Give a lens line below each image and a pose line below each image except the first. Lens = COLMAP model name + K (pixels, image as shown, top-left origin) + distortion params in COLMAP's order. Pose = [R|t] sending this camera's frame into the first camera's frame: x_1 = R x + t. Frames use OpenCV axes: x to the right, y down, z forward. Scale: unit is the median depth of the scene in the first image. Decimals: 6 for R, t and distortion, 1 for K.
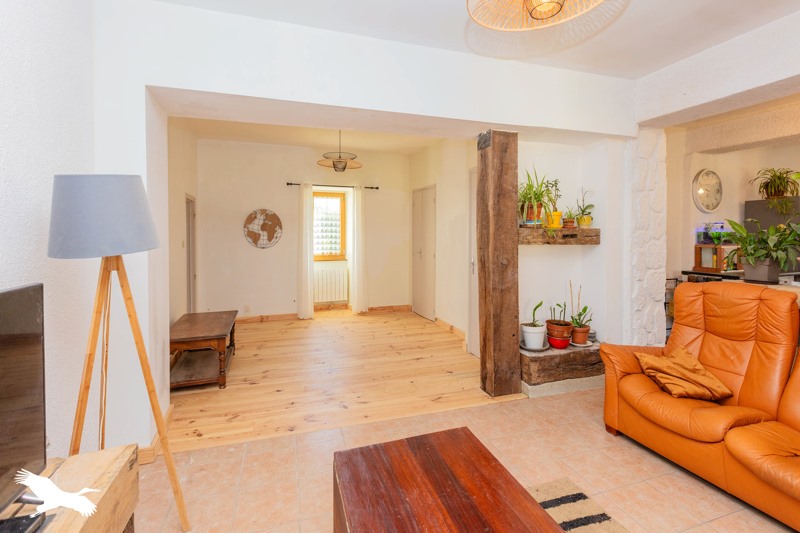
lens RADIAL K [[360.0, 0, 401.4], [0, 360.0, 233.2], [0, 0, 1]] dist [-0.000078, 0.000081]
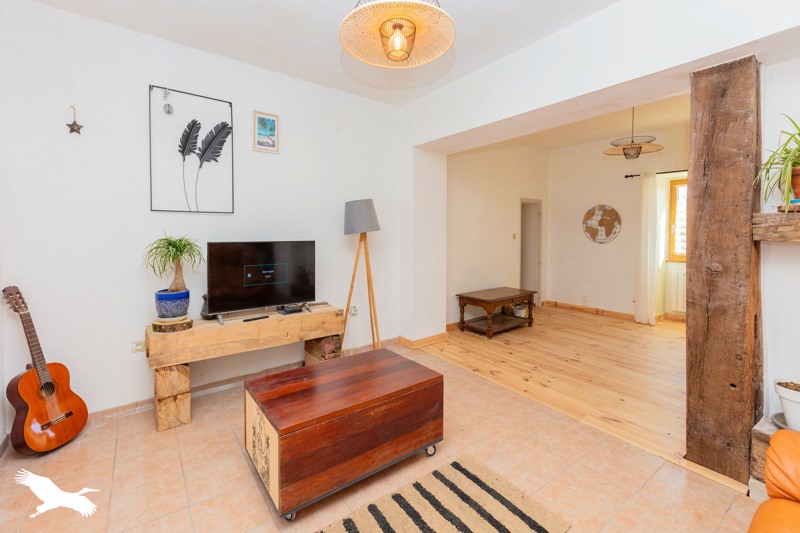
lens RADIAL K [[360.0, 0, 401.4], [0, 360.0, 233.2], [0, 0, 1]] dist [-0.000078, 0.000081]
pose [[0.316428, 0.012751, -0.948531, 0.717524], [-0.012882, 0.999875, 0.009144, 0.020712], [0.948529, 0.009325, 0.316553, 0.253464]]
